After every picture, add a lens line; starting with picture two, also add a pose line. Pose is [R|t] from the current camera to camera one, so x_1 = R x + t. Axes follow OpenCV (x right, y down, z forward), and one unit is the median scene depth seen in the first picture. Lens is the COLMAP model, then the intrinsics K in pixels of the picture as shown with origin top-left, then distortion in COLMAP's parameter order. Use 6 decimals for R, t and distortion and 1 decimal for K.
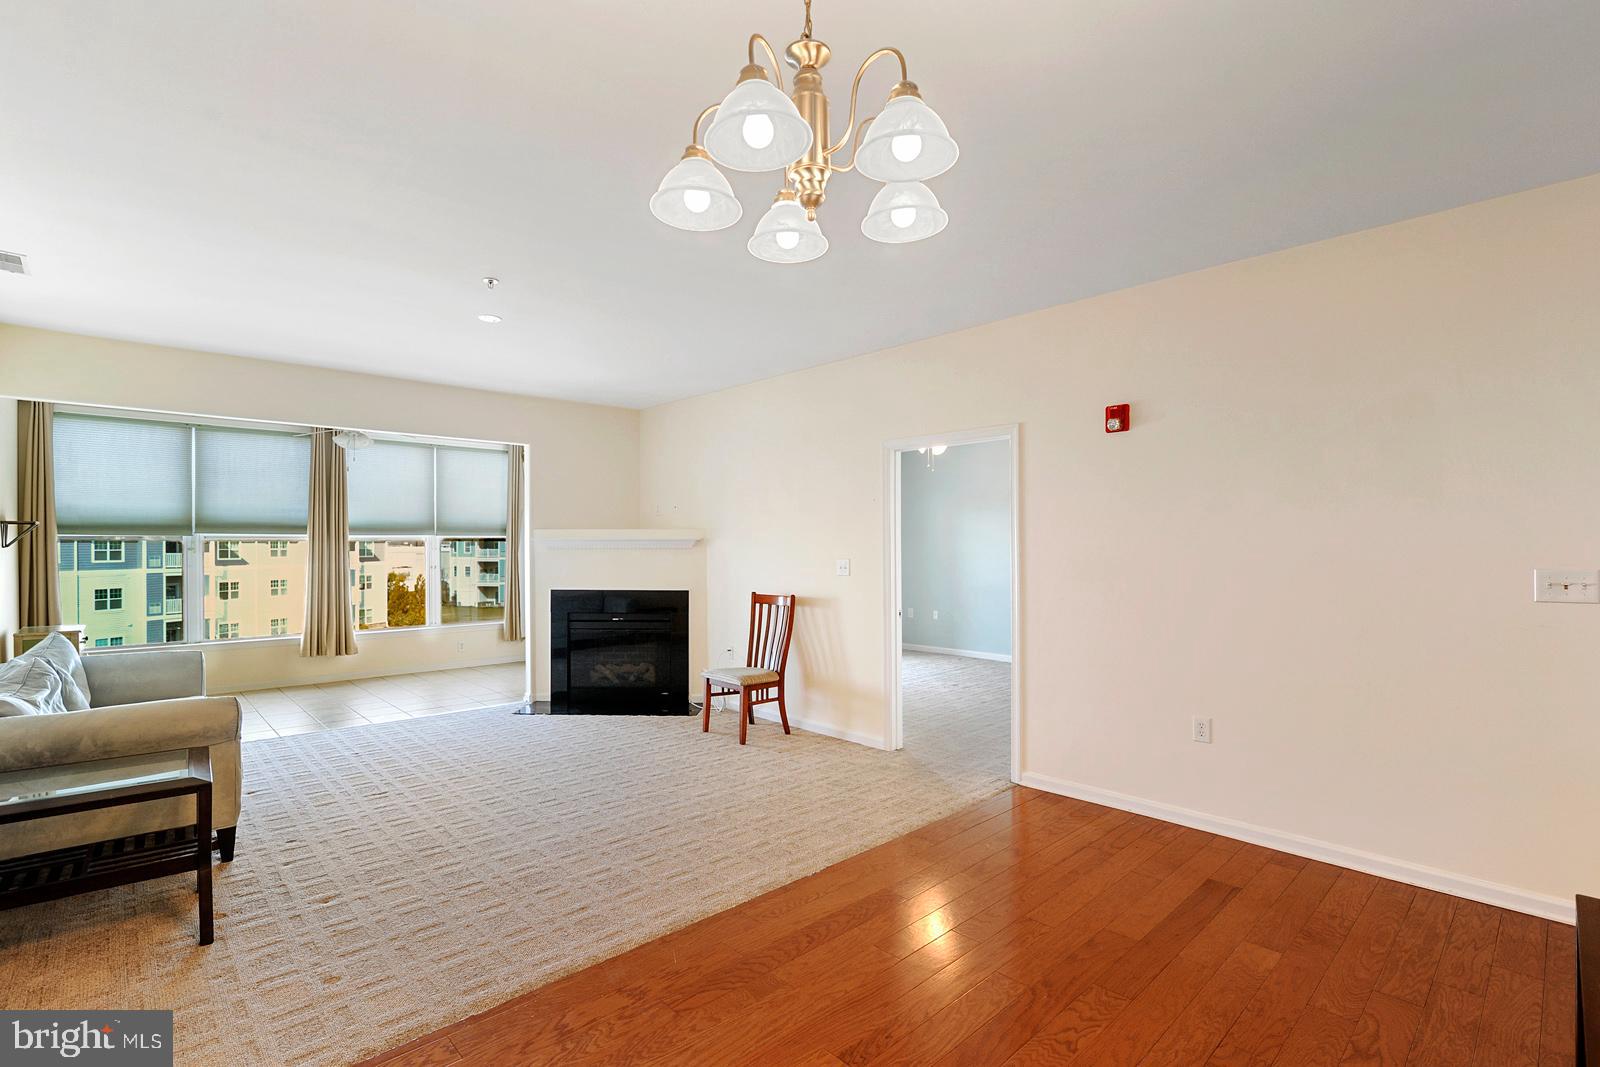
lens RADIAL K [[739.8, 0, 804.6], [0, 739.8, 547.1], [0, 0, 1]] dist [-0.019996, 0.000492]
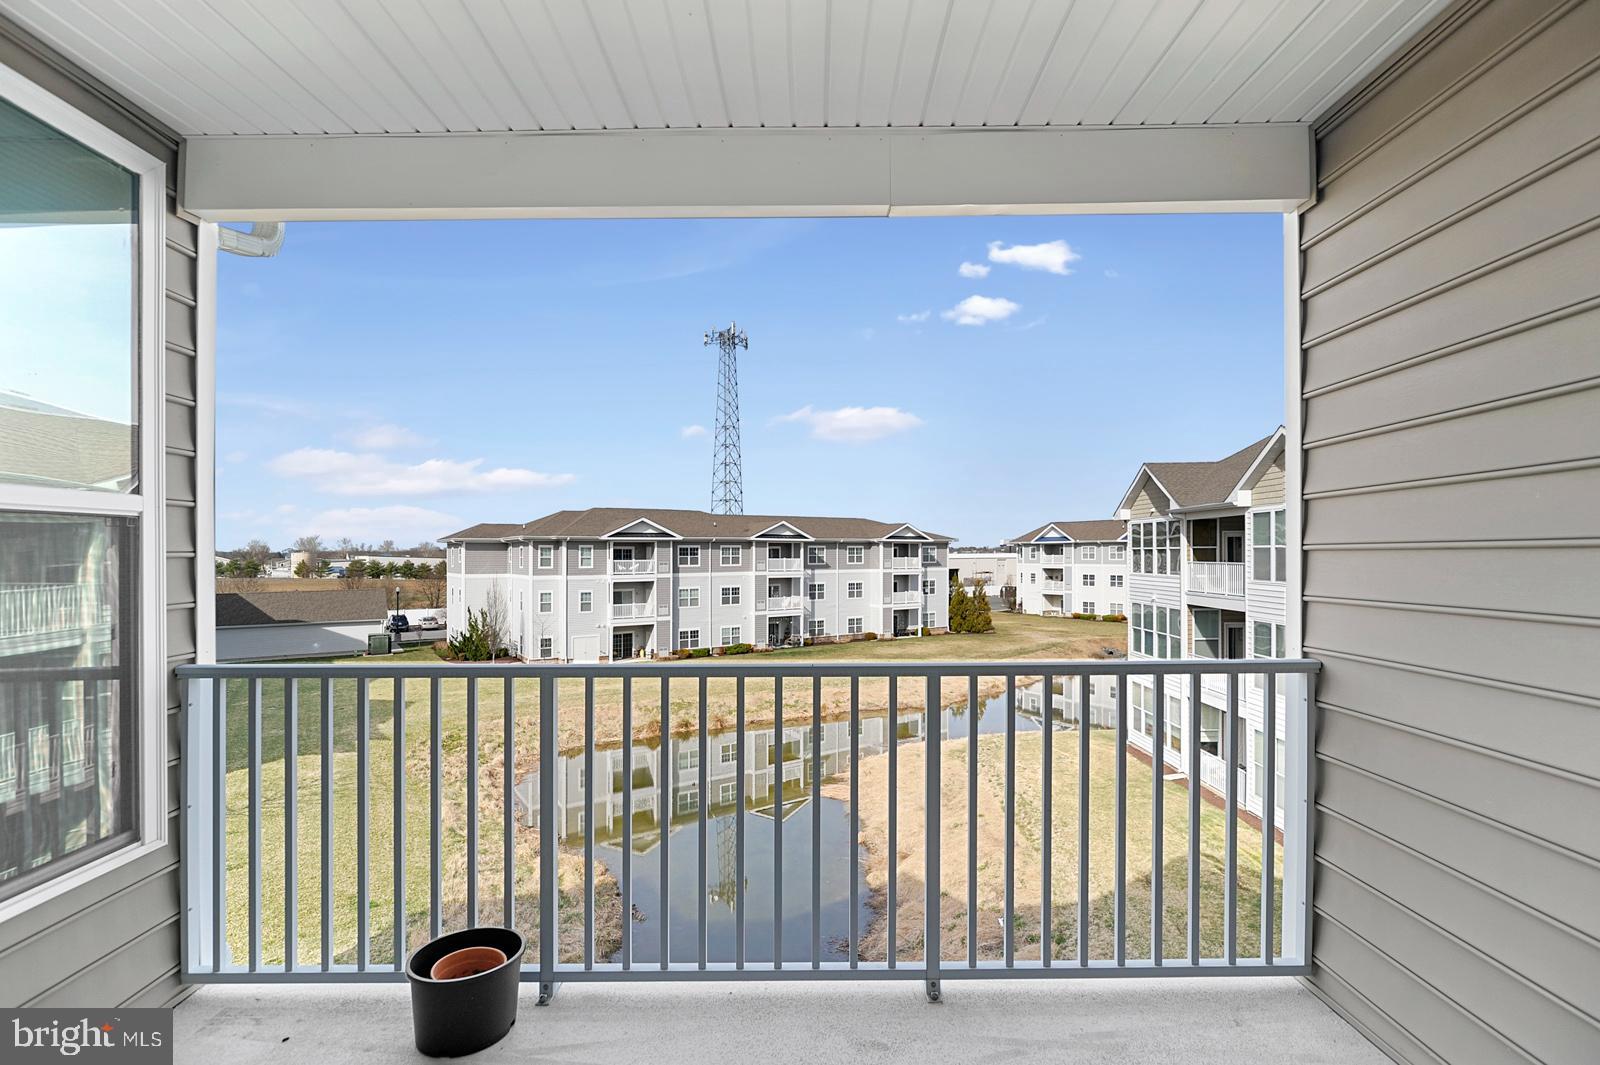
lens RADIAL K [[739.8, 0, 800.2], [0, 739.8, 539.6], [0, 0, 1]] dist [-0.019996, 0.000492]
pose [[0.718726, -0.015585, -0.695119, -0.020923], [0.002709, 0.999804, -0.019615, 0.007899], [0.695288, 0.012214, 0.718627, 1.407372]]
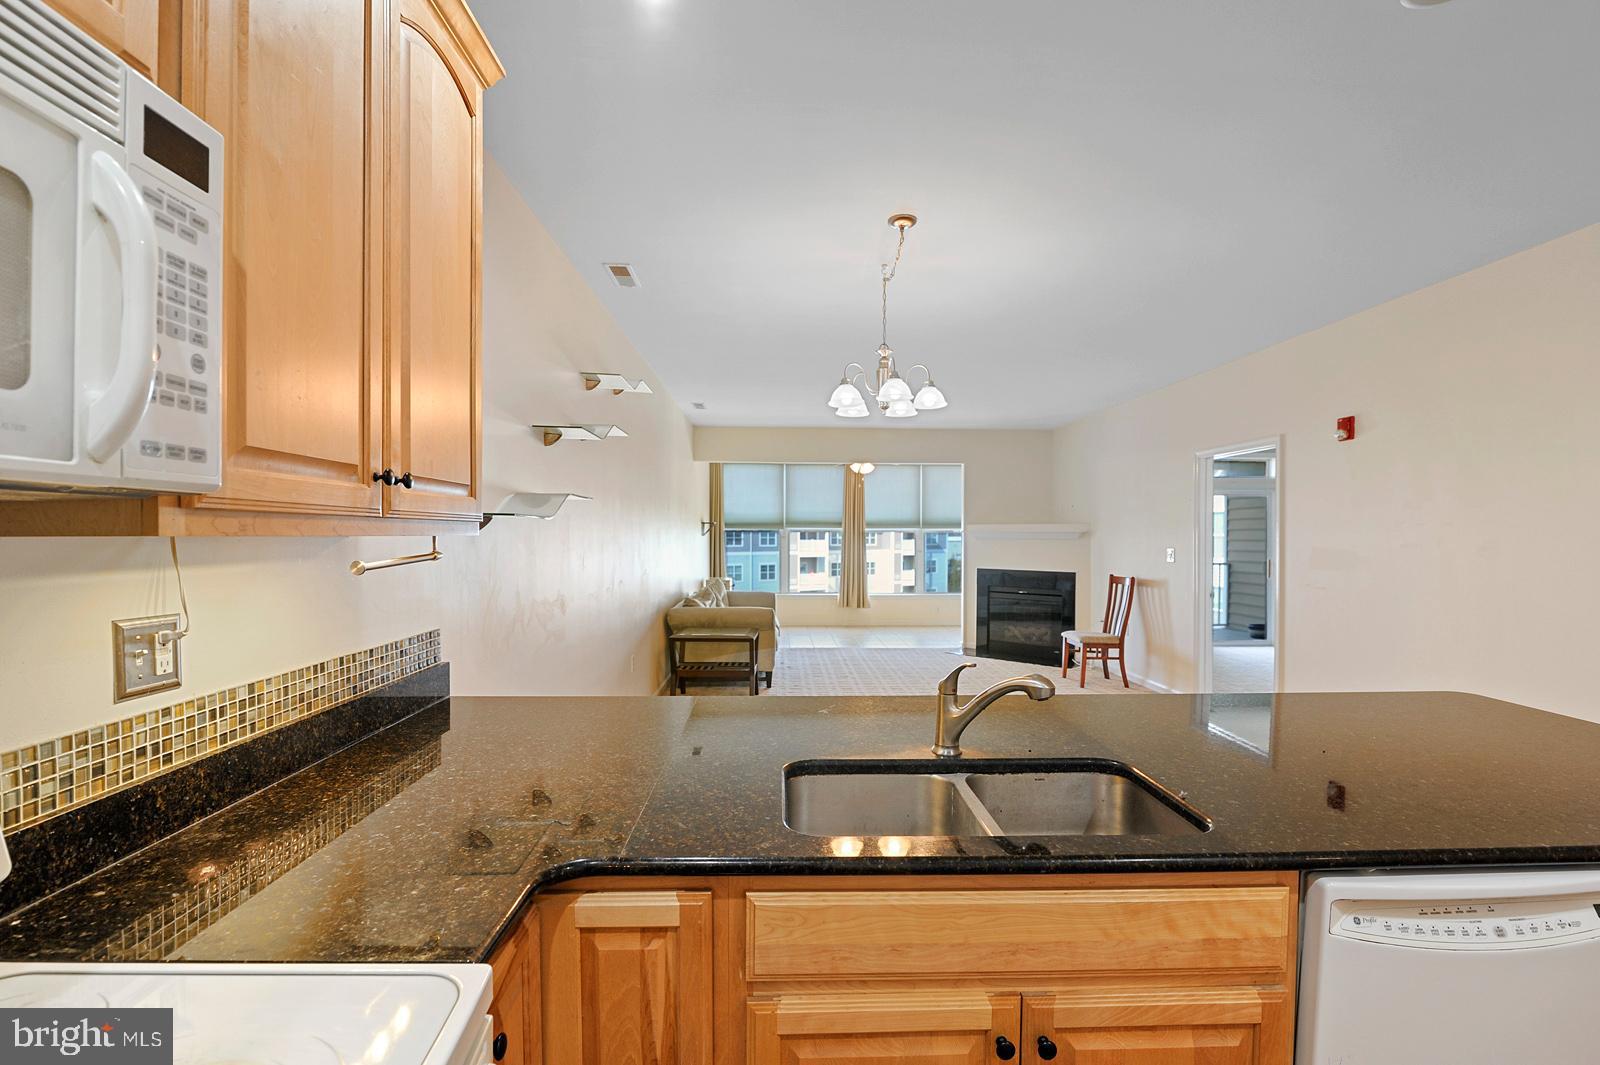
lens RADIAL K [[739.8, 0, 807.4], [0, 739.8, 552.6], [0, 0, 1]] dist [-0.019996, 0.000492]
pose [[0.754488, 0.019254, -0.656032, 0.321494], [-0.005501, 0.999720, 0.023014, -0.001406], [0.656291, -0.013755, 0.754383, -0.248680]]
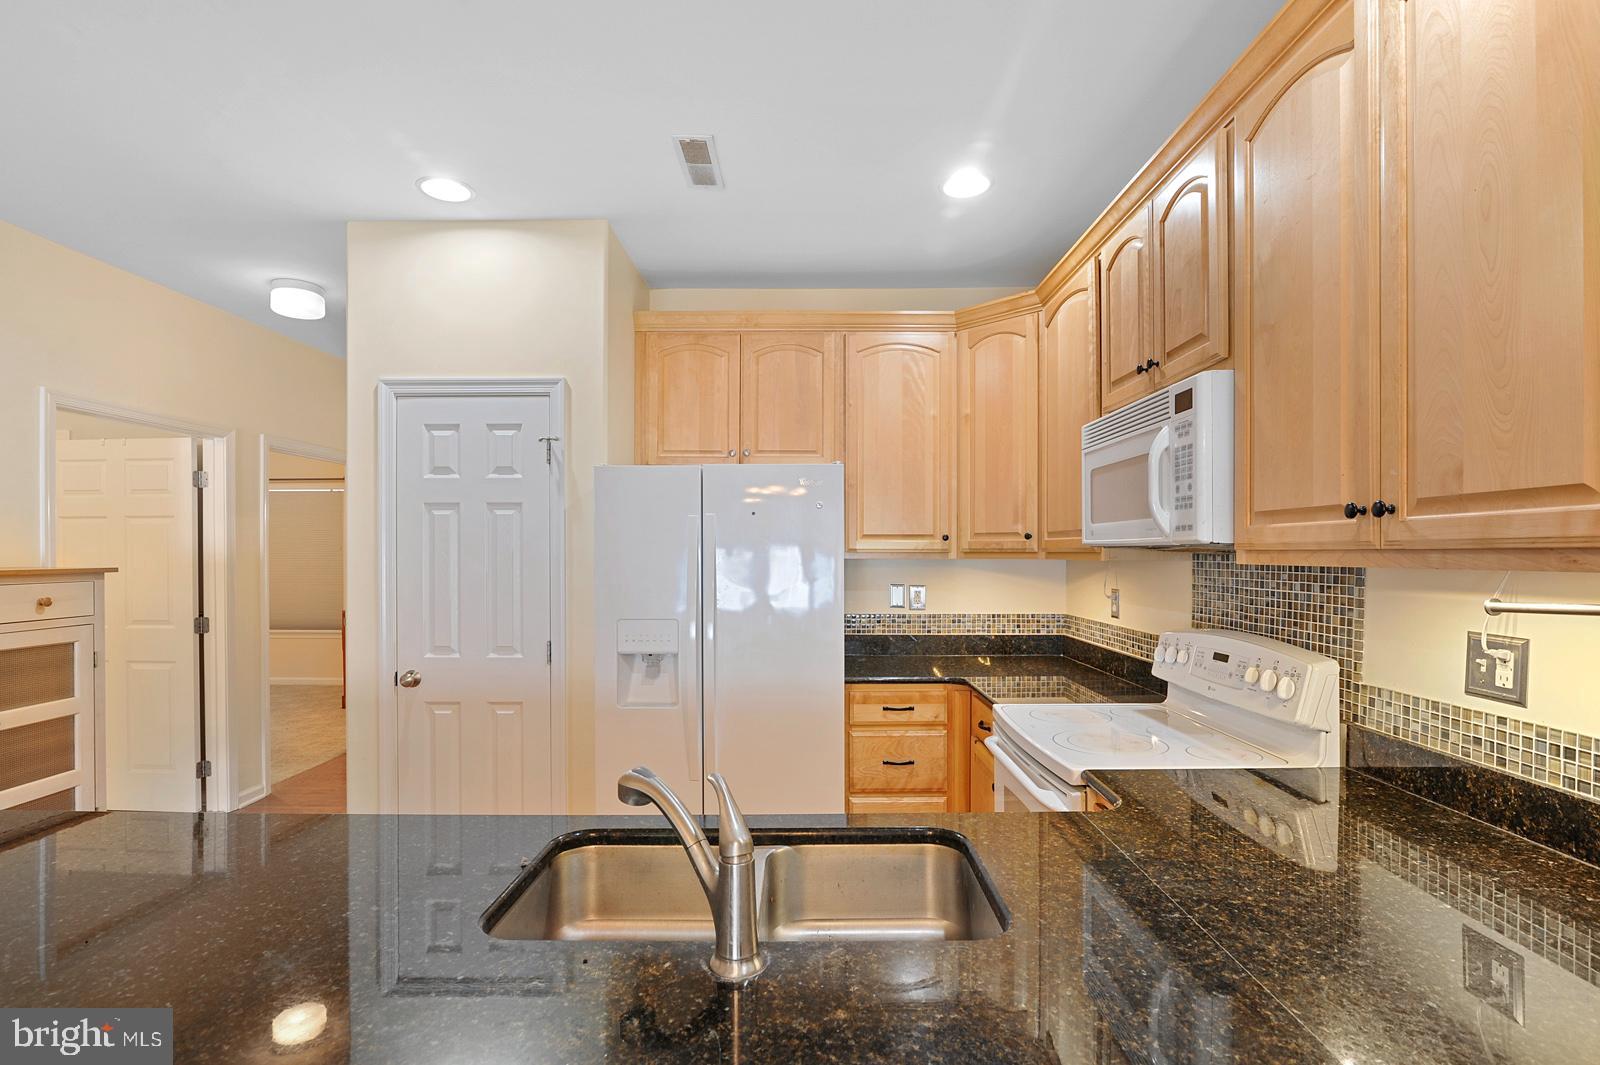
lens RADIAL K [[739.8, 0, 805.3], [0, 739.8, 559.0], [0, 0, 1]] dist [-0.019996, 0.000492]
pose [[-0.723264, -0.002665, 0.690566, 0.086984], [0.004043, 0.999959, 0.008094, -0.005190], [-0.690559, 0.008646, -0.723224, 0.065374]]
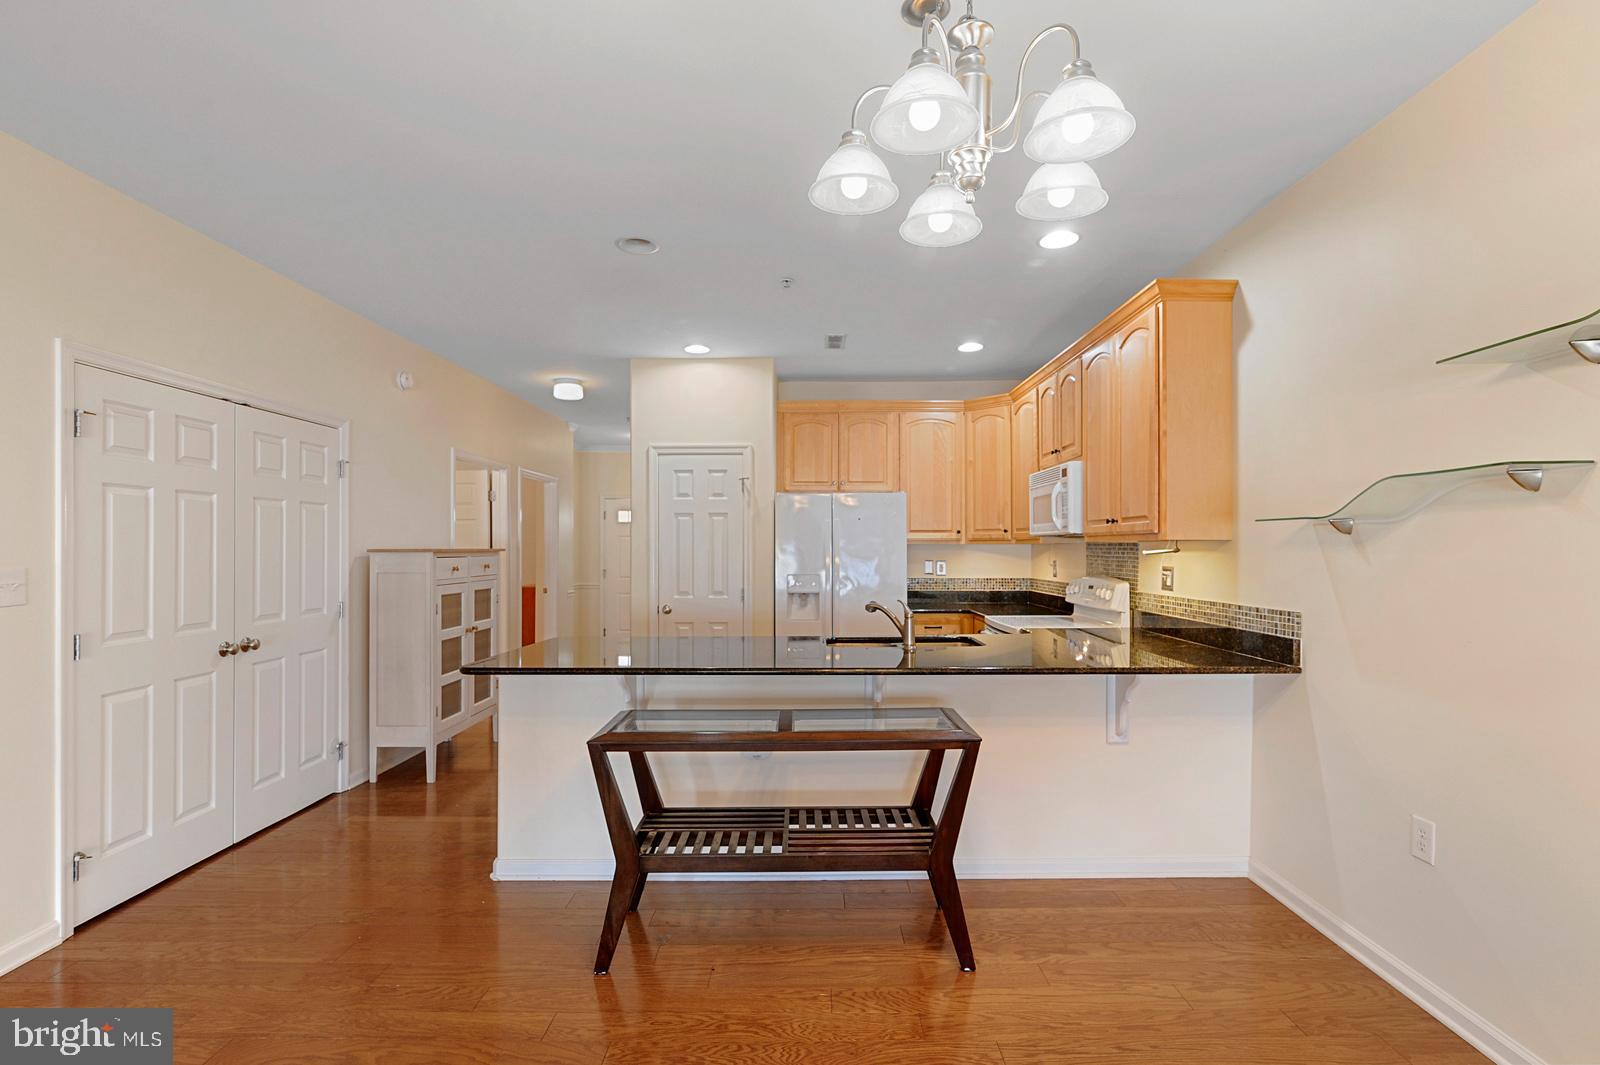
lens RADIAL K [[739.8, 0, 803.9], [0, 739.8, 545.8], [0, 0, 1]] dist [-0.019996, 0.000492]
pose [[-0.719558, 0.006894, 0.694398, -0.106497], [0.005112, 0.999976, -0.004631, 0.004110], [-0.694413, 0.000218, -0.719577, 0.386338]]
